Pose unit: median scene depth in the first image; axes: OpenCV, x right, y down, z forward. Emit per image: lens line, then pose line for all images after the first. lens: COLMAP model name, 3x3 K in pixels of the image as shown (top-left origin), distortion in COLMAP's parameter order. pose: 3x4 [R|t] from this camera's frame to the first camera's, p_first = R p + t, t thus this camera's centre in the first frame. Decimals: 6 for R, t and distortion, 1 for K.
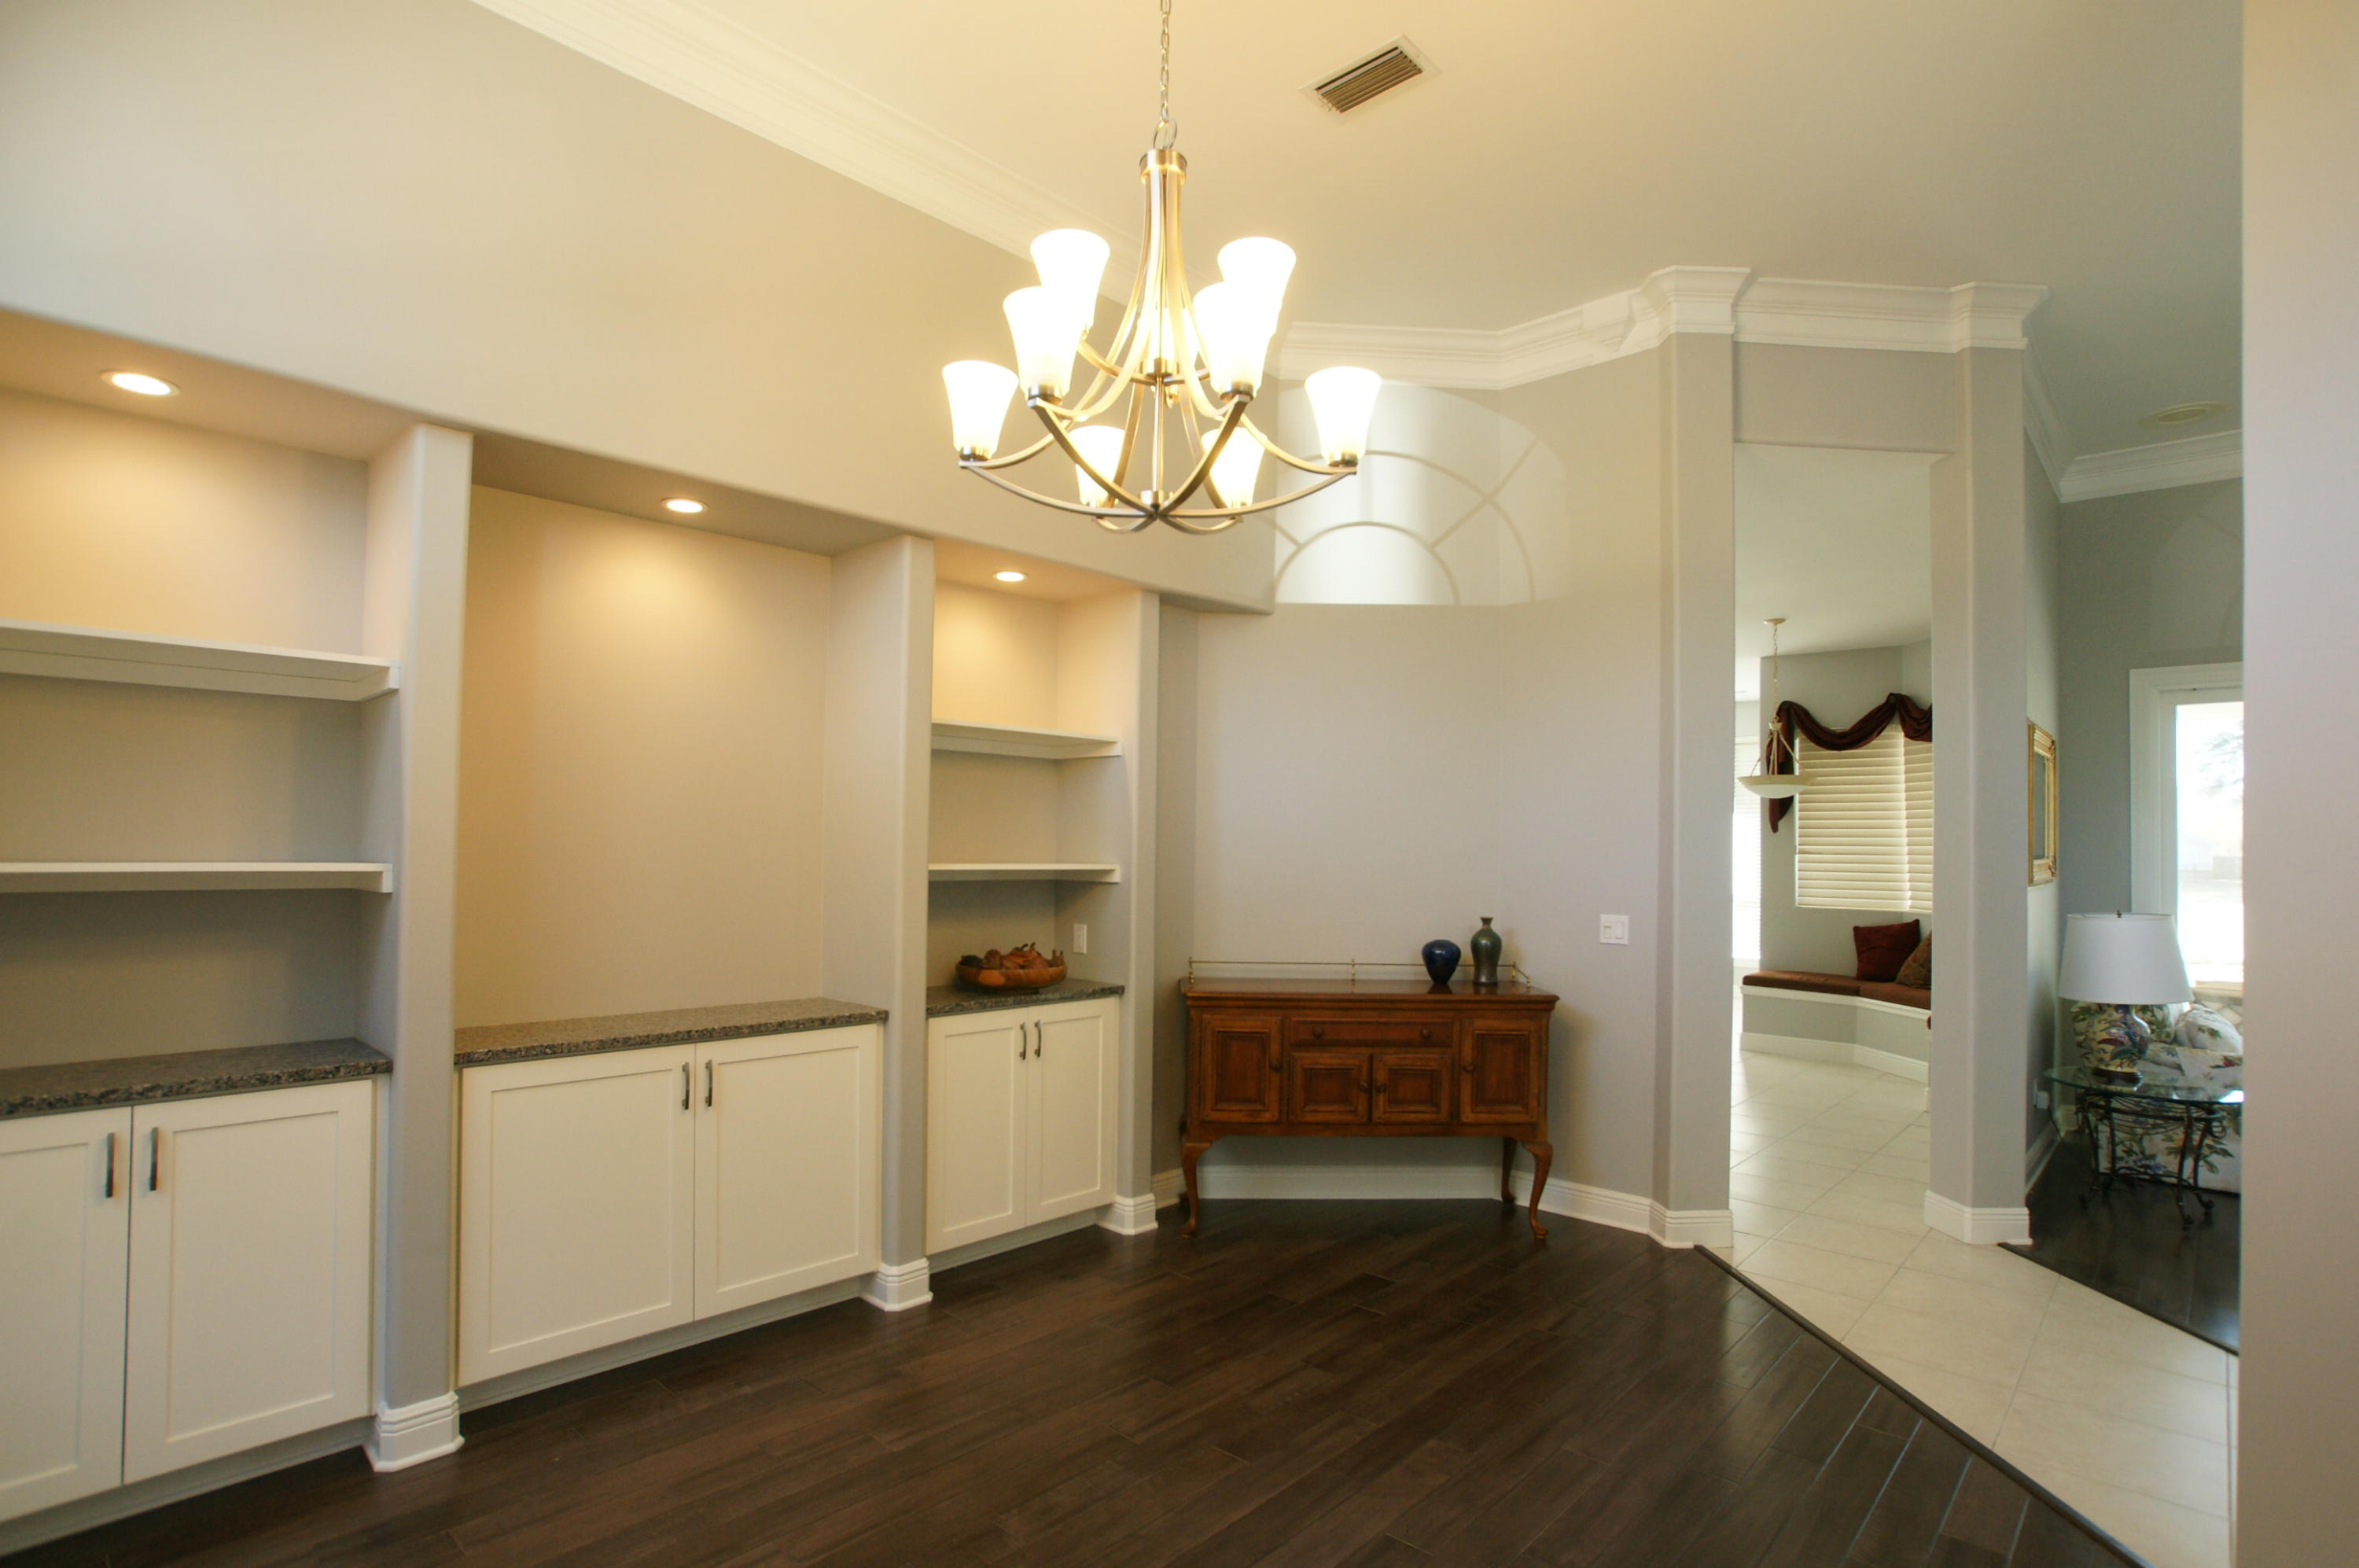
lens RADIAL K [[1165.7, 0, 1183.3], [0, 1165.7, 811.1], [0, 0, 1]] dist [-0.002292, -0.000028]
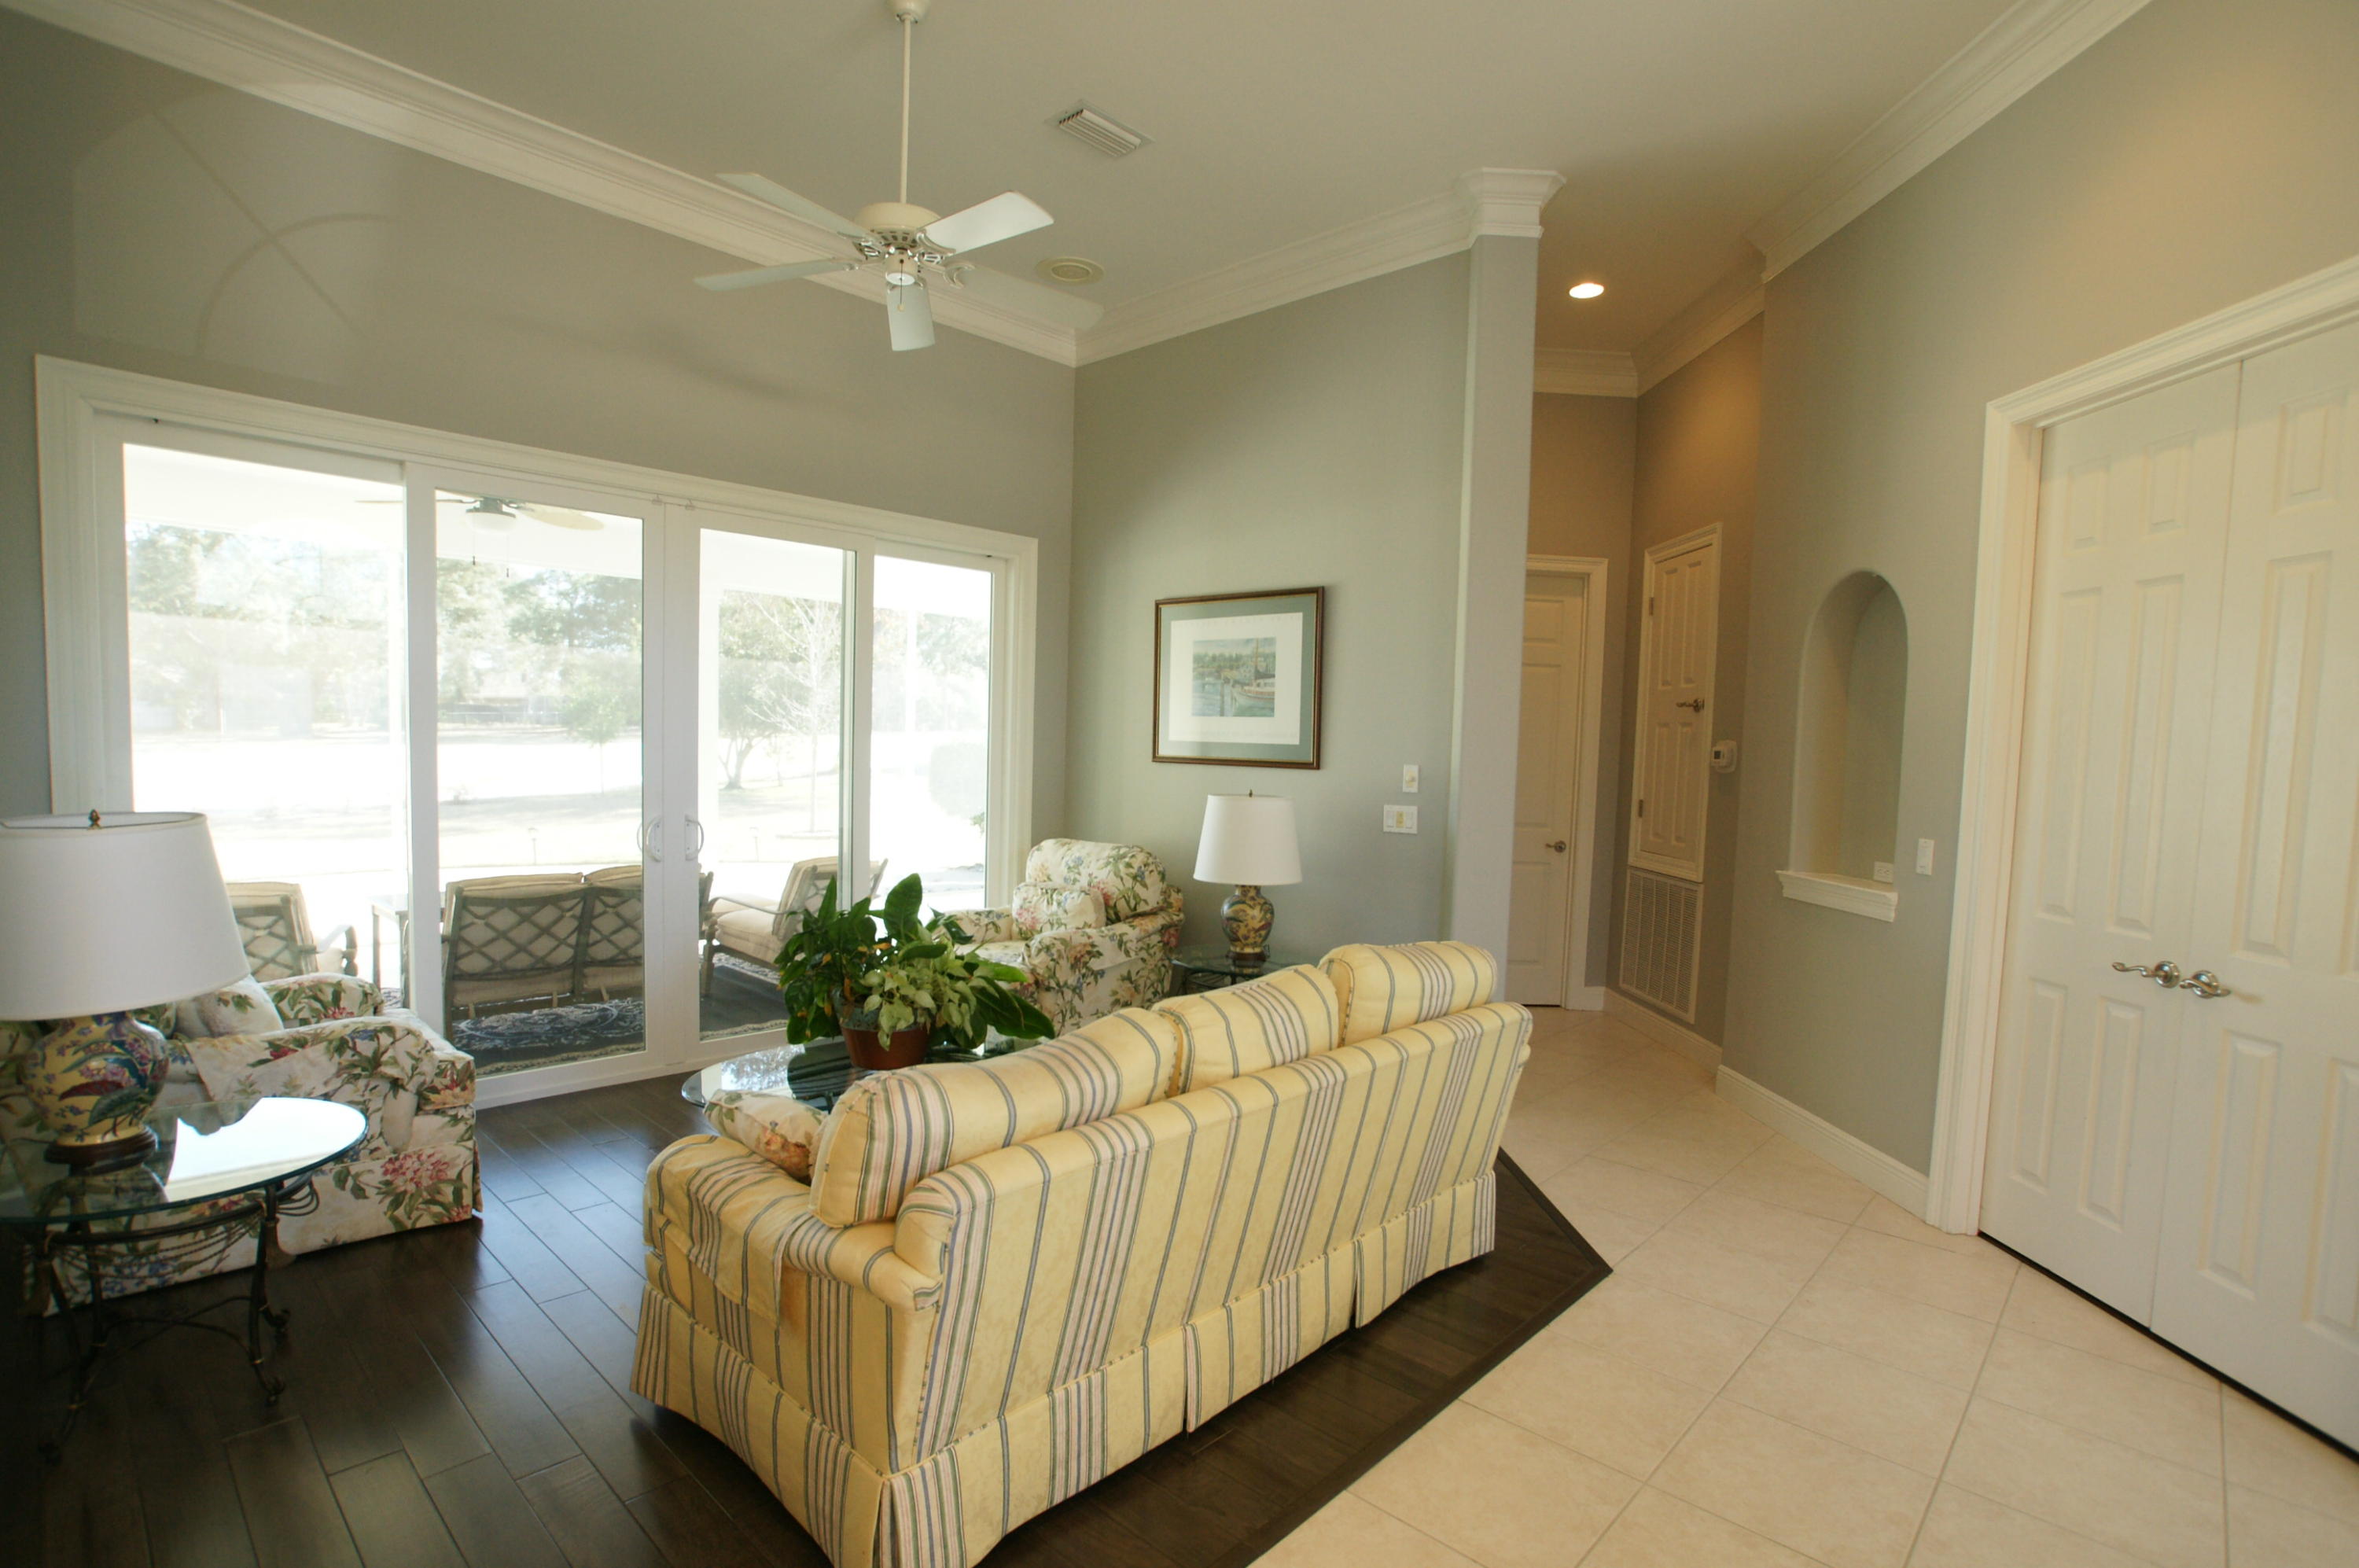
lens RADIAL K [[1114.5, 0, 1179.5], [0, 1114.5, 784.0], [0, 0, 1]] dist [-0.002217, -0.001176]
pose [[0.010349, -0.071444, 0.997391, 0.502099], [-0.050768, 0.996120, 0.071879, 0.022749], [-0.998657, -0.051380, 0.006682, 0.790929]]
